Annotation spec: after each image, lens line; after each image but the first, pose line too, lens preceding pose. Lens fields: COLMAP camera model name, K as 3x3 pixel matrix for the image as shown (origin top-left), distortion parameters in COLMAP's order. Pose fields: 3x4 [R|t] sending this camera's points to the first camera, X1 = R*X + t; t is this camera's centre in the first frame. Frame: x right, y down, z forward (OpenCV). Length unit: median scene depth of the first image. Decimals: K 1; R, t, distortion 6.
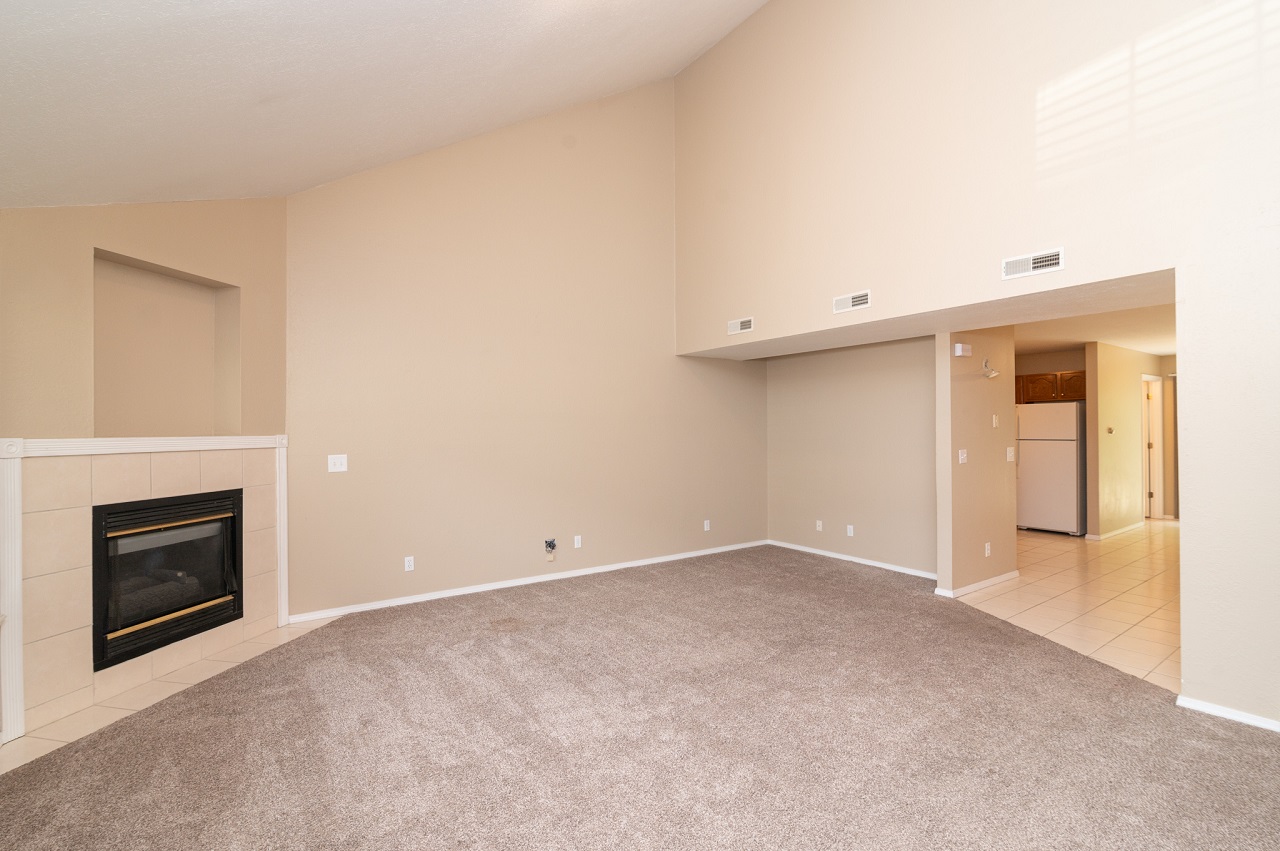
lens RADIAL K [[579.4, 0, 635.0], [0, 579.4, 426.3], [0, 0, 1]] dist [-0.022173, -0.000643]
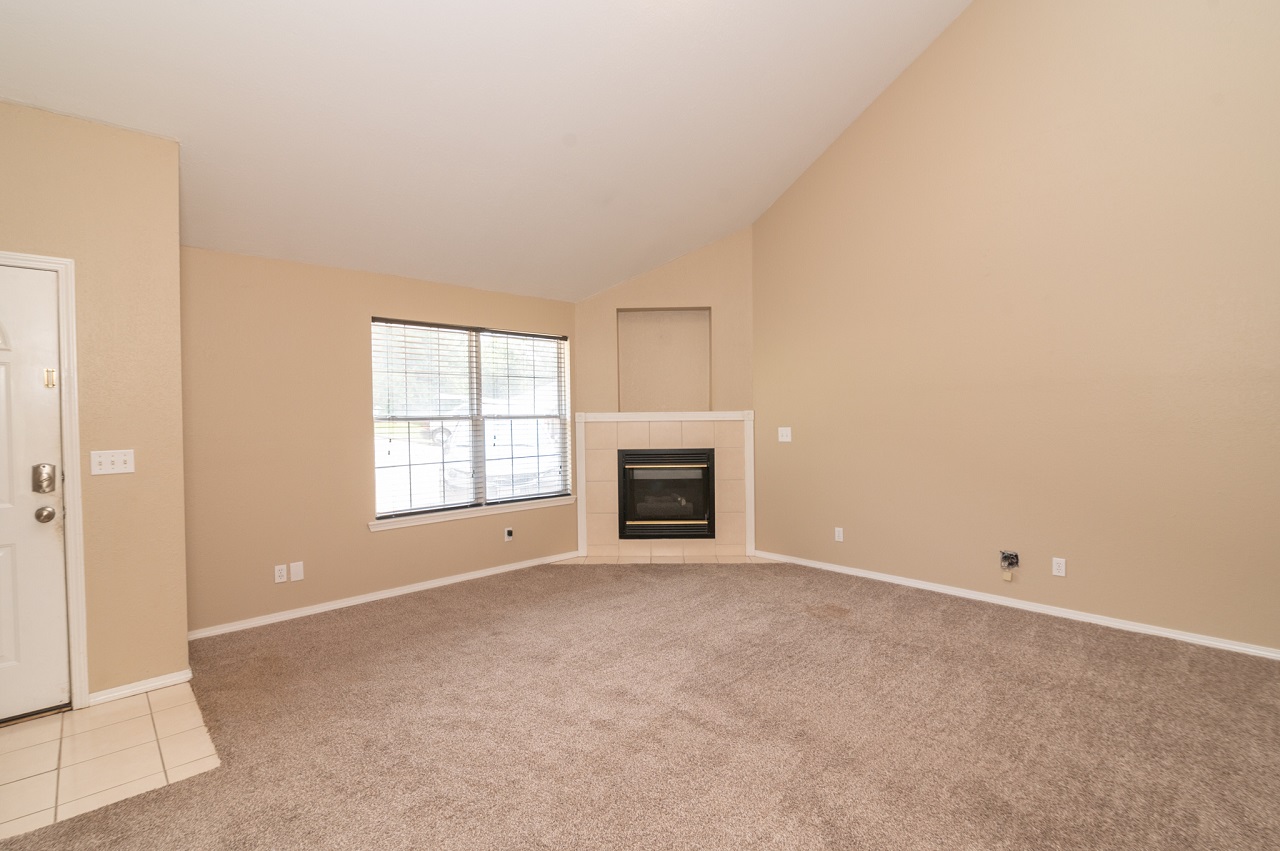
lens RADIAL K [[579.4, 0, 639.4], [0, 579.4, 431.6], [0, 0, 1]] dist [-0.022173, -0.000643]
pose [[0.167284, 0.040578, -0.985073, 0.493598], [0.016859, 0.998889, 0.044010, 0.000546], [0.985765, -0.023970, 0.166414, 0.411733]]
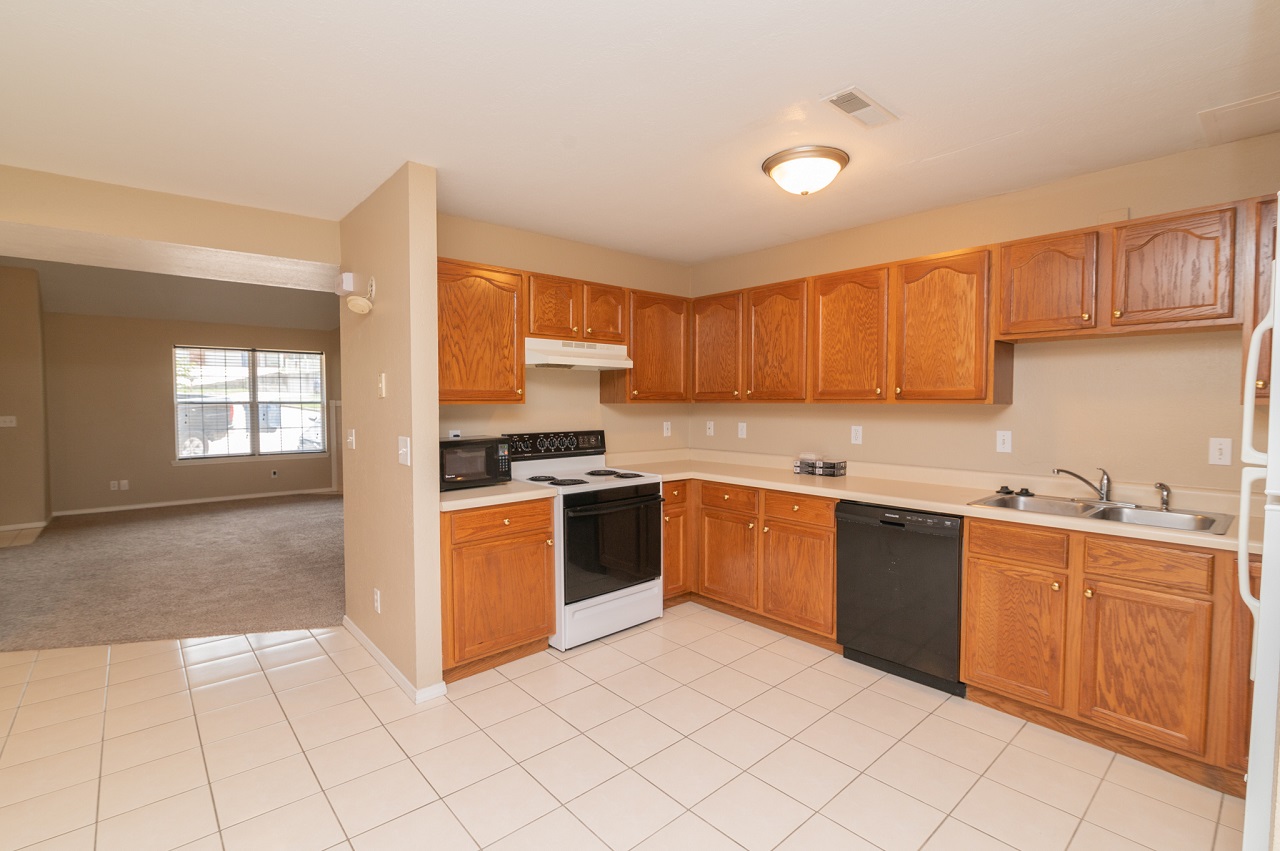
lens RADIAL K [[579.4, 0, 640.9], [0, 579.4, 417.4], [0, 0, 1]] dist [-0.022173, -0.000643]
pose [[0.120644, 0.043271, -0.991752, 1.154160], [0.008914, 0.998962, 0.044670, -0.005196], [0.992656, -0.014229, 0.120133, 1.123876]]
